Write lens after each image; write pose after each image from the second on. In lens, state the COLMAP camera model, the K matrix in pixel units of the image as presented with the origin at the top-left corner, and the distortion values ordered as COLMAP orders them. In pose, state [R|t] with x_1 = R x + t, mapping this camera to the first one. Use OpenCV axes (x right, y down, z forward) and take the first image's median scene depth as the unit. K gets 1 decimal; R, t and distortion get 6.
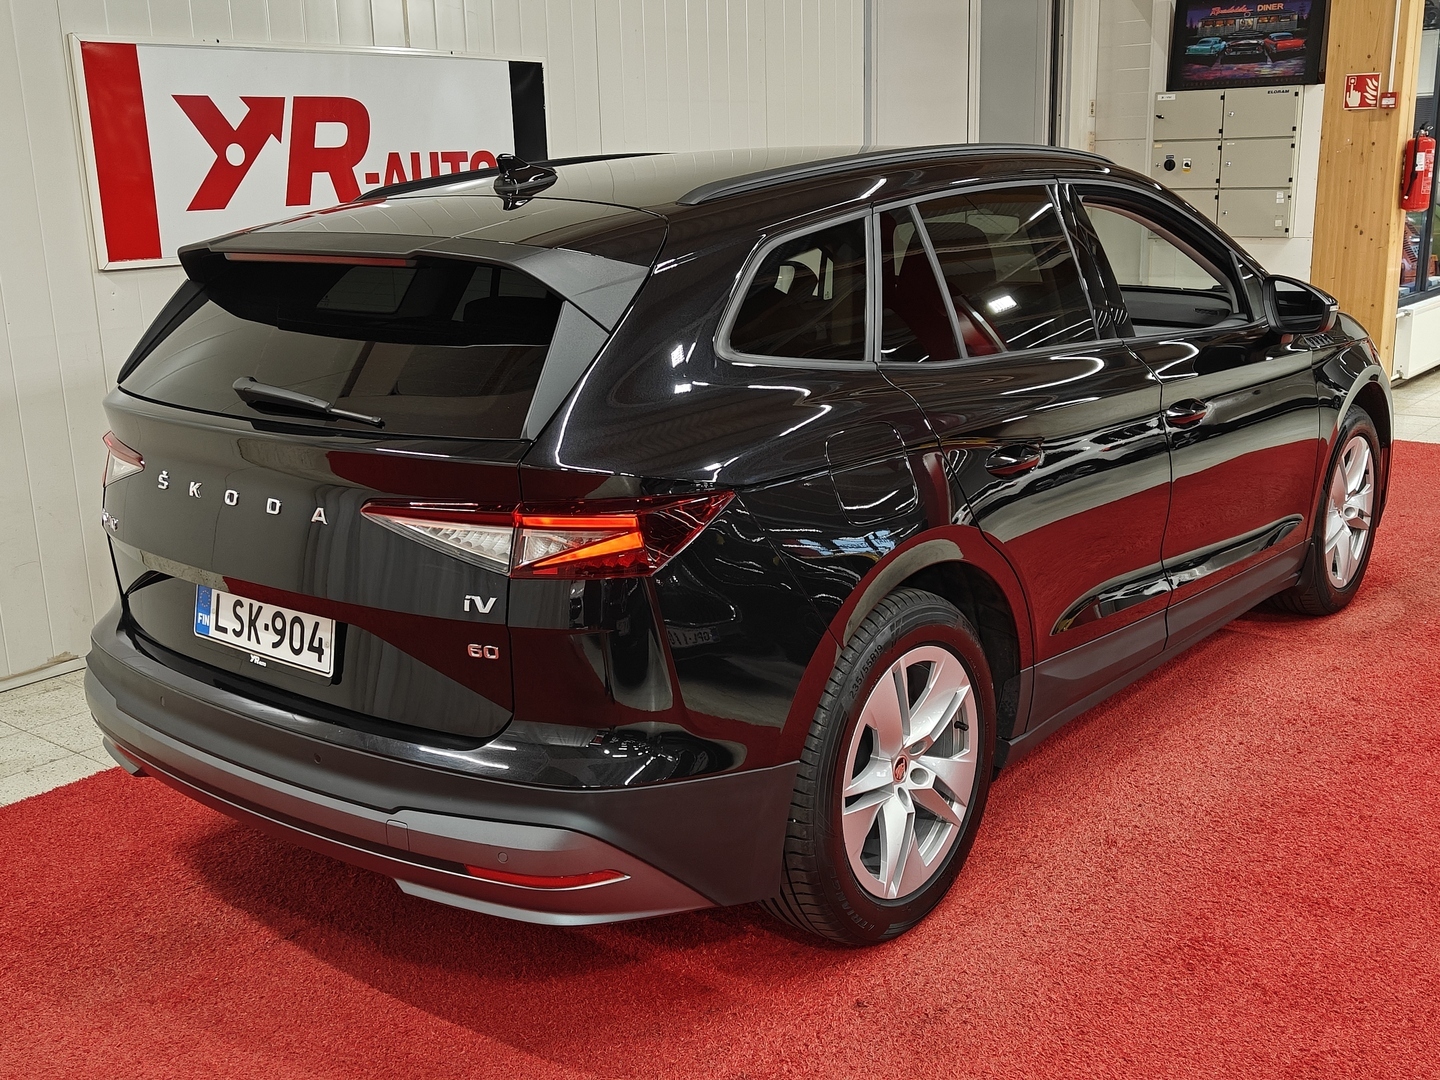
lens RADIAL K [[1479.0, 0, 720.0], [0, 1479.0, 540.0], [0, 0, 1]] dist [0.015763, 0.007349]
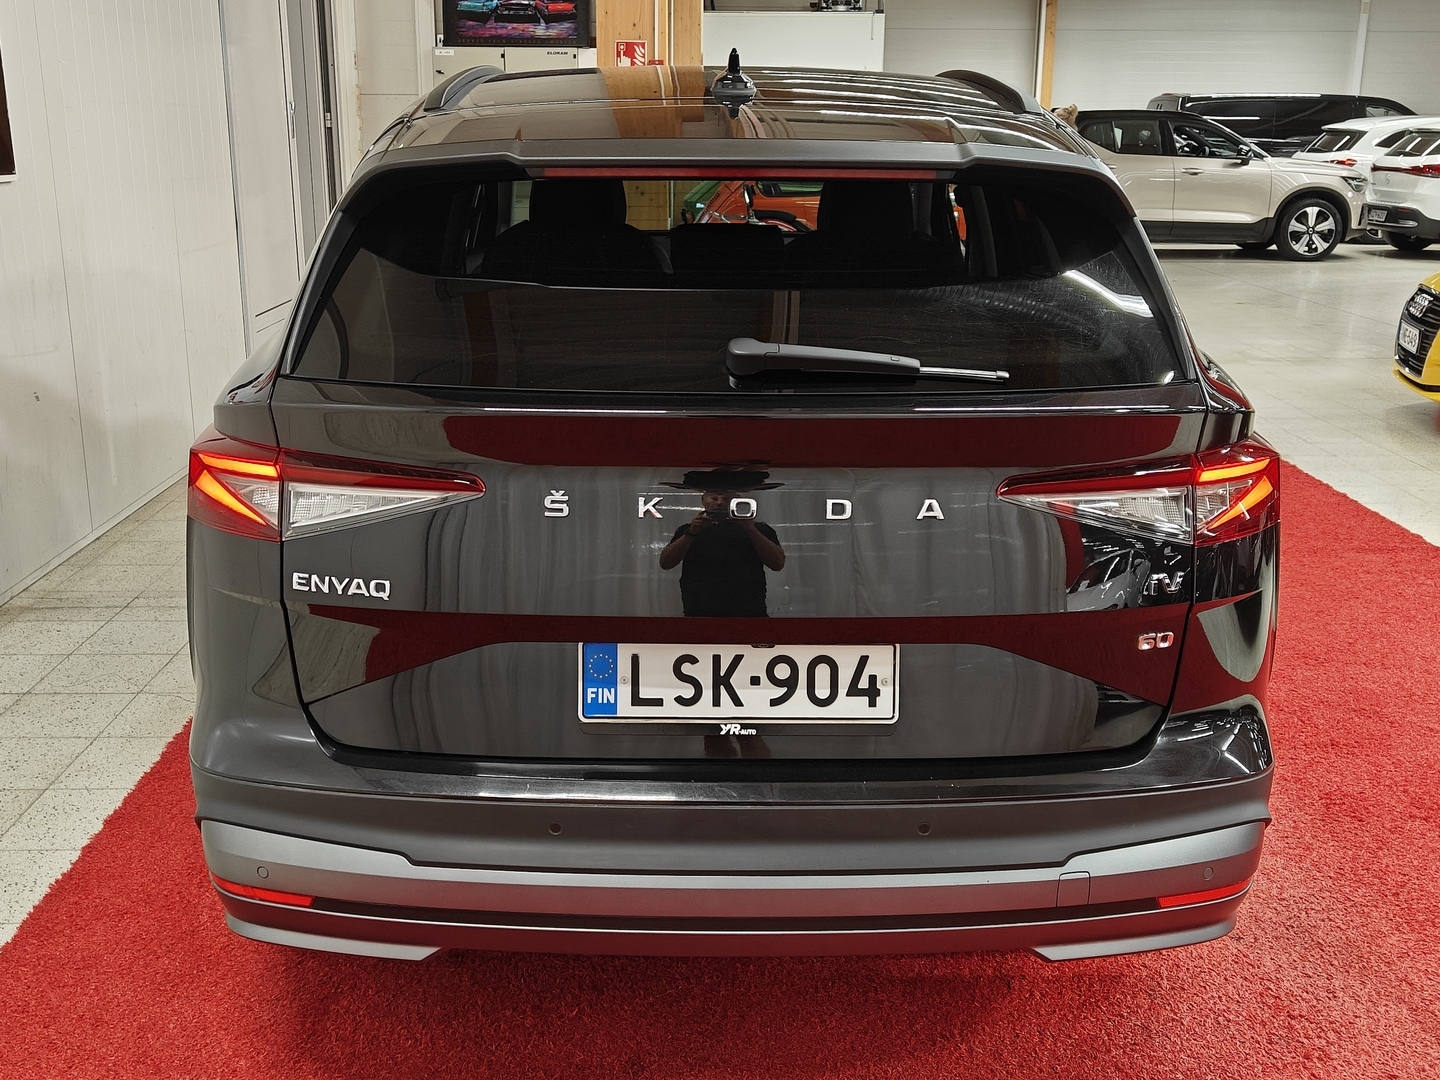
lens RADIAL K [[1467.7, 0, 720.0], [0, 1467.7, 540.0], [0, 0, 1]] dist [0.132692, -0.401943]
pose [[0.777056, -0.145212, 0.612452, -0.746237], [0.134245, 0.988870, 0.064136, -0.058356], [-0.614949, 0.032382, 0.787902, 0.431147]]
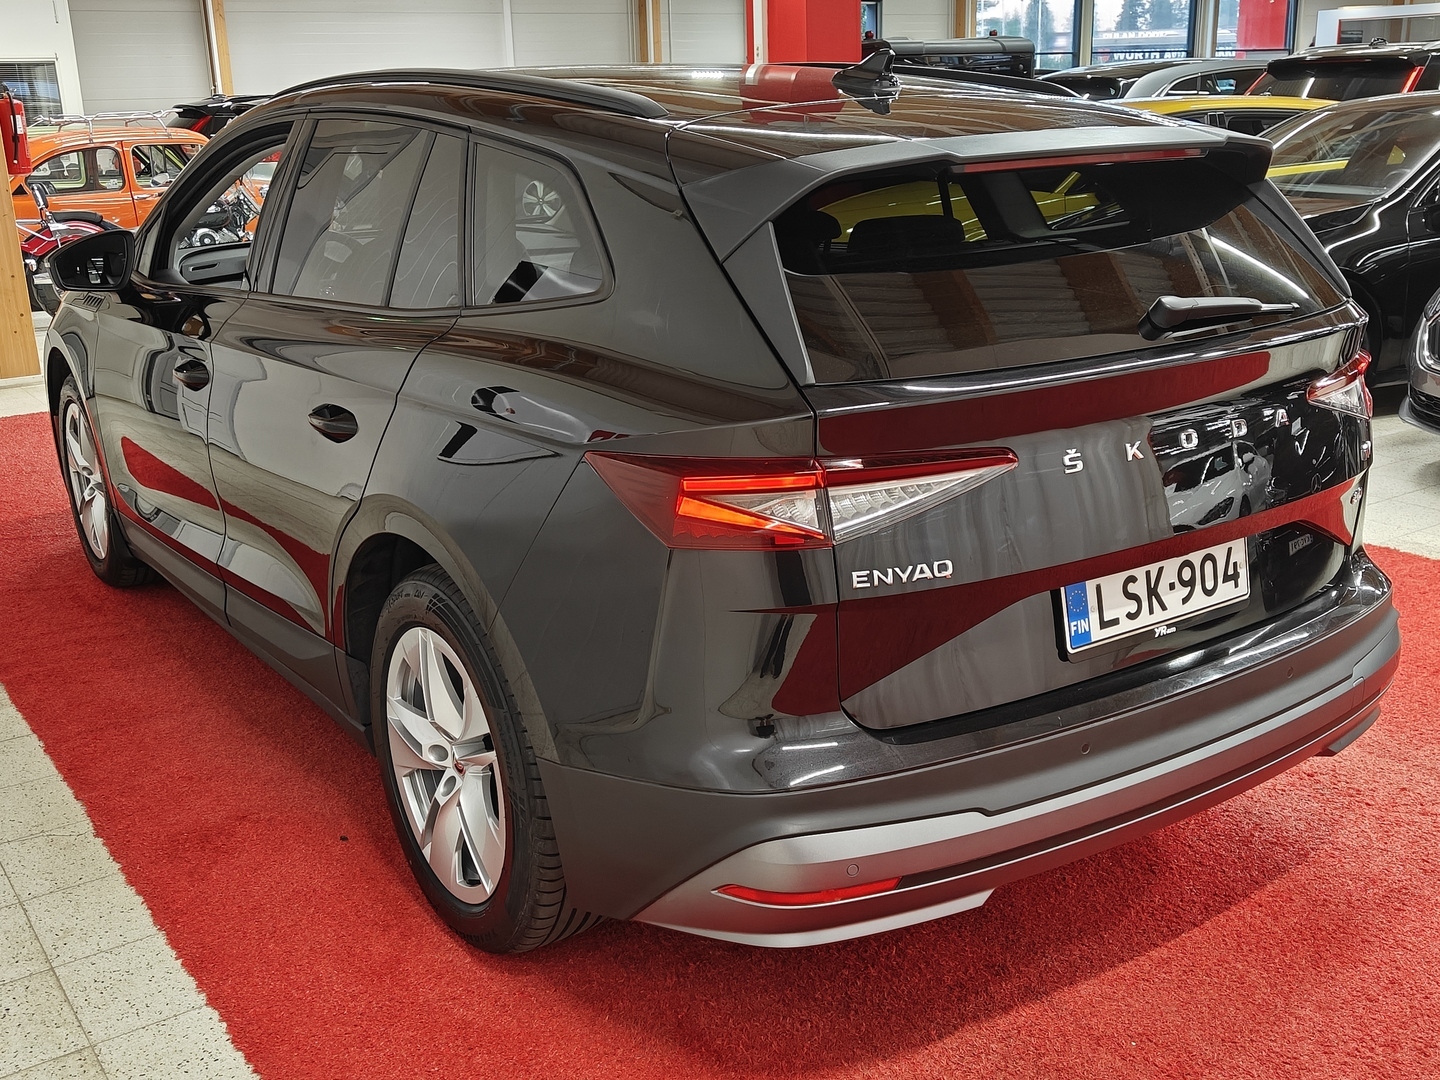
lens RADIAL K [[1467.7, 0, 720.0], [0, 1467.7, 540.0], [0, 0, 1]] dist [0.132692, -0.401943]
pose [[0.290026, -0.260999, 0.920741, -1.159774], [0.254137, 0.948555, 0.188833, -0.195214], [-0.922659, 0.179228, 0.341435, 0.933069]]
